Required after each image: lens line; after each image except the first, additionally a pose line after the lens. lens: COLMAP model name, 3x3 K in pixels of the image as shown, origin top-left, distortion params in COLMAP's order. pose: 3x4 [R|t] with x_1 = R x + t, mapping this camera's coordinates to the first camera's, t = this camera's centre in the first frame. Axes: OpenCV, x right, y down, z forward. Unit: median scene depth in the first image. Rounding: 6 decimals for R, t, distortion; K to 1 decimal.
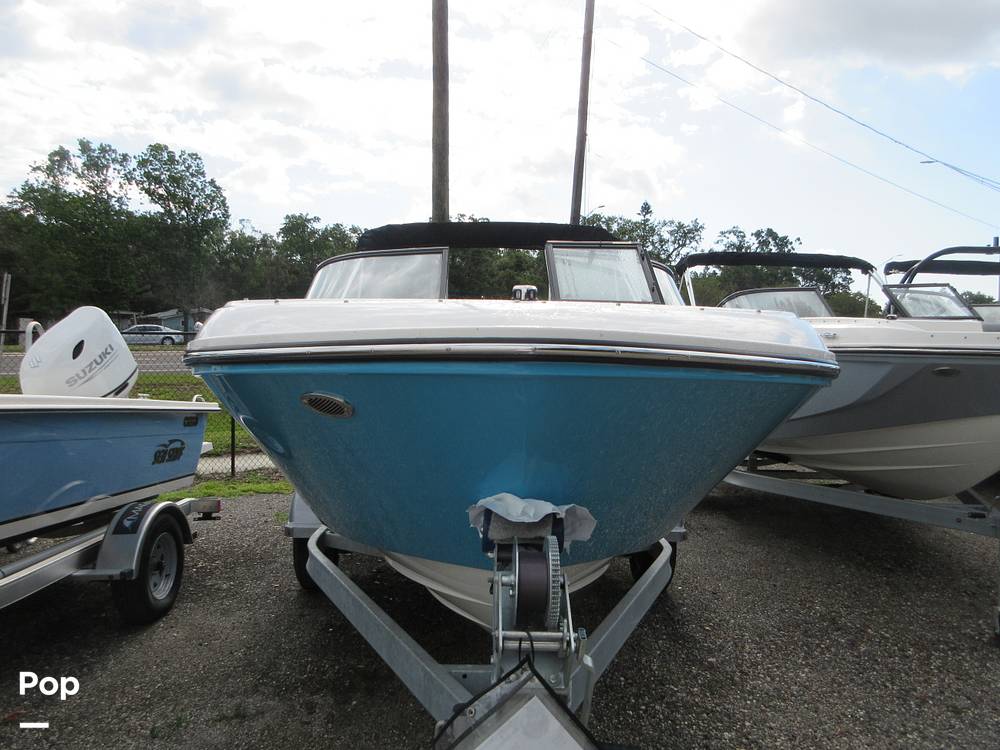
lens RADIAL K [[764.3, 0, 493.0], [0, 764.3, 371.4], [0, 0, 1]] dist [0.014795, 0.002872]
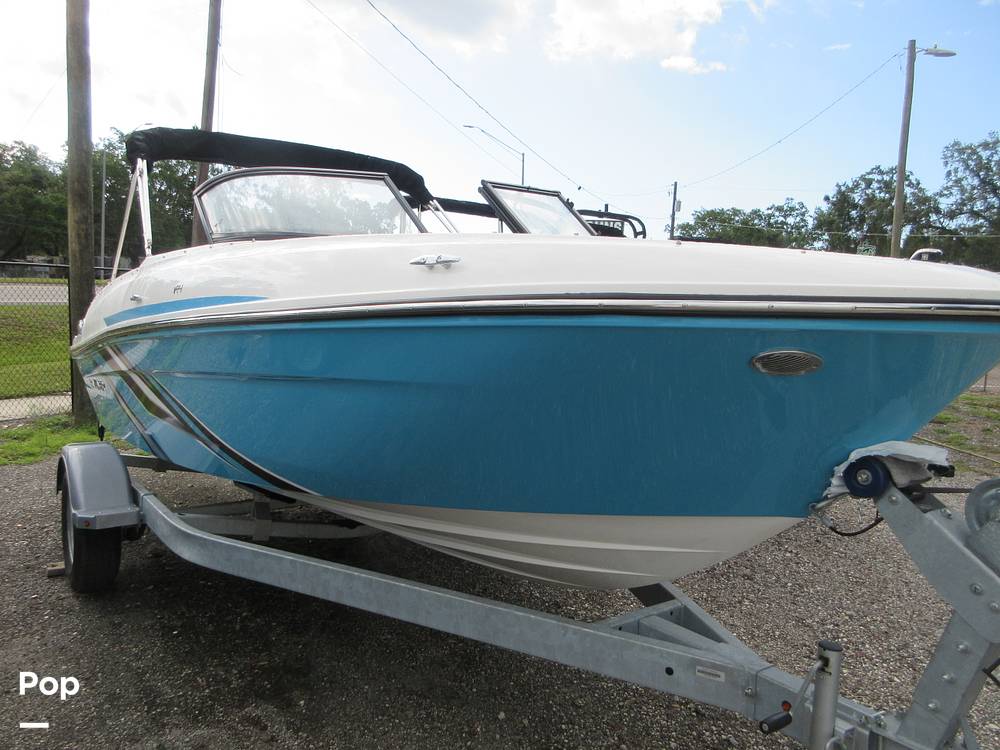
lens RADIAL K [[764.3, 0, 493.0], [0, 764.3, 371.4], [0, 0, 1]] dist [0.014795, 0.002872]
pose [[0.830742, -0.039289, 0.555269, -0.468816], [-0.005573, 0.996869, 0.078872, -0.008867], [-0.556629, -0.068616, 0.827922, 0.191903]]
